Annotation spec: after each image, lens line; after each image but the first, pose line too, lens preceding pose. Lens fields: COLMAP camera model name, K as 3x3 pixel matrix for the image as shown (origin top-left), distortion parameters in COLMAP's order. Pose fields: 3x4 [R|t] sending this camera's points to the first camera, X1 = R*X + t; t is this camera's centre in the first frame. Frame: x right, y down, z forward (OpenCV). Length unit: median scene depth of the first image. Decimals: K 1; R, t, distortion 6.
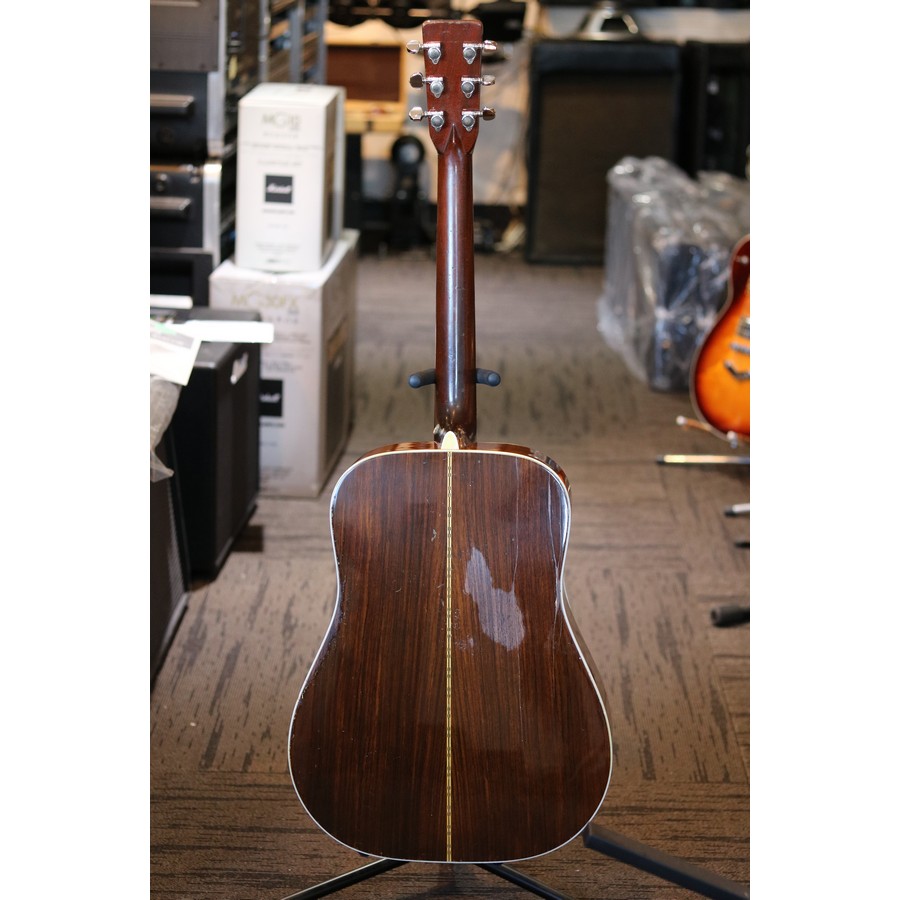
lens RADIAL K [[2157.9, 0, 450.0], [0, 2157.9, 450.0], [0, 0, 1]] dist [-0.073308, 0.307674]
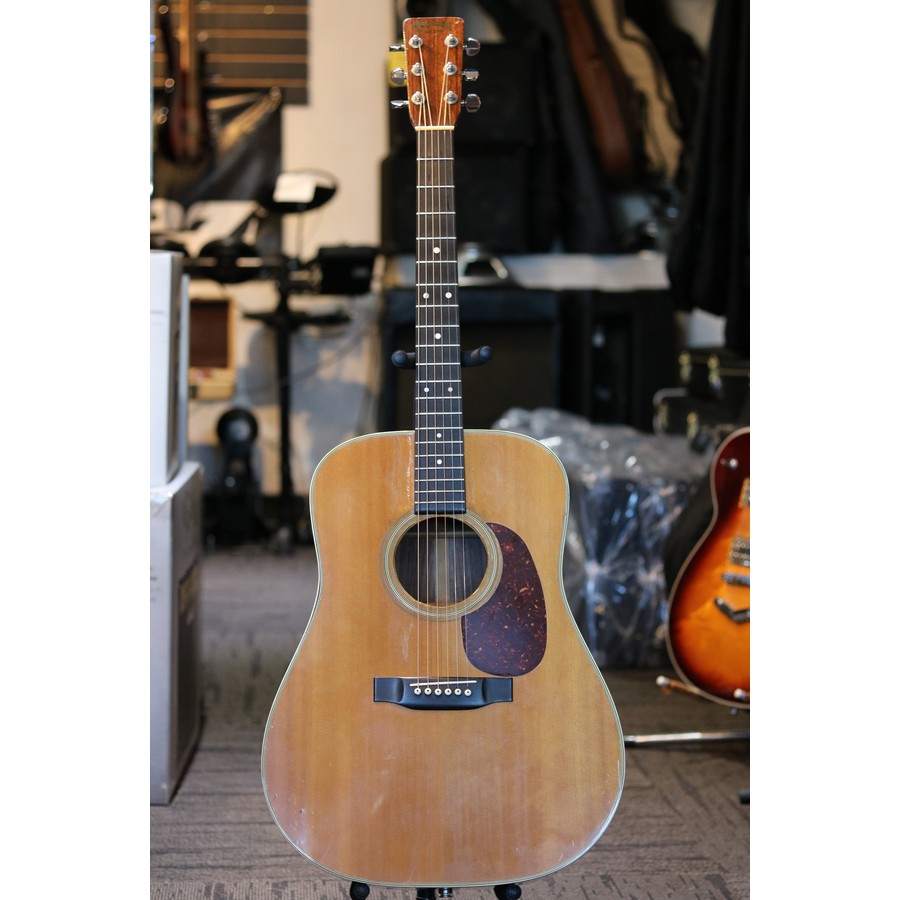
lens RADIAL K [[2157.9, 0, 450.0], [0, 2157.9, 450.0], [0, 0, 1]] dist [-0.073308, 0.307674]
pose [[0.994320, -0.024759, 0.103510, -0.029589], [0.043068, 0.982979, -0.178597, 0.028396], [-0.097326, 0.182041, 0.978462, 0.208177]]
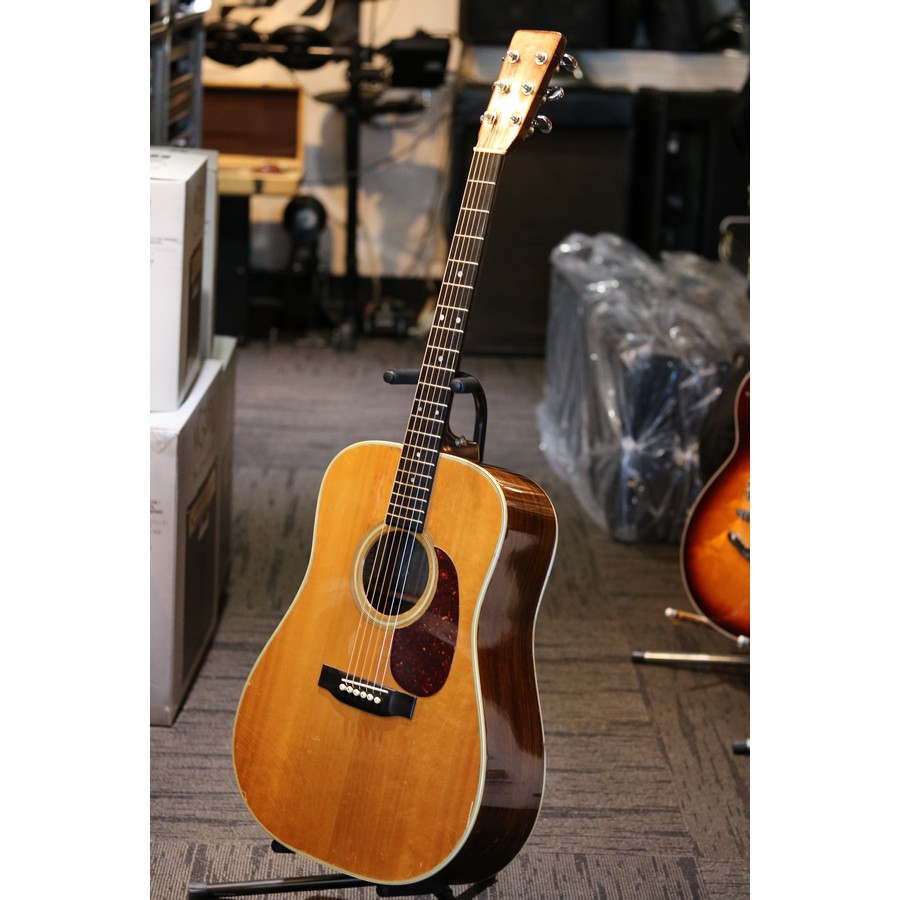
lens RADIAL K [[2157.9, 0, 450.0], [0, 2157.9, 450.0], [0, 0, 1]] dist [-0.073308, 0.307674]
pose [[0.998877, 0.007775, 0.046741, -0.002094], [-0.007064, 0.999857, -0.015353, -0.043619], [-0.046854, 0.015006, 0.998789, 0.203030]]
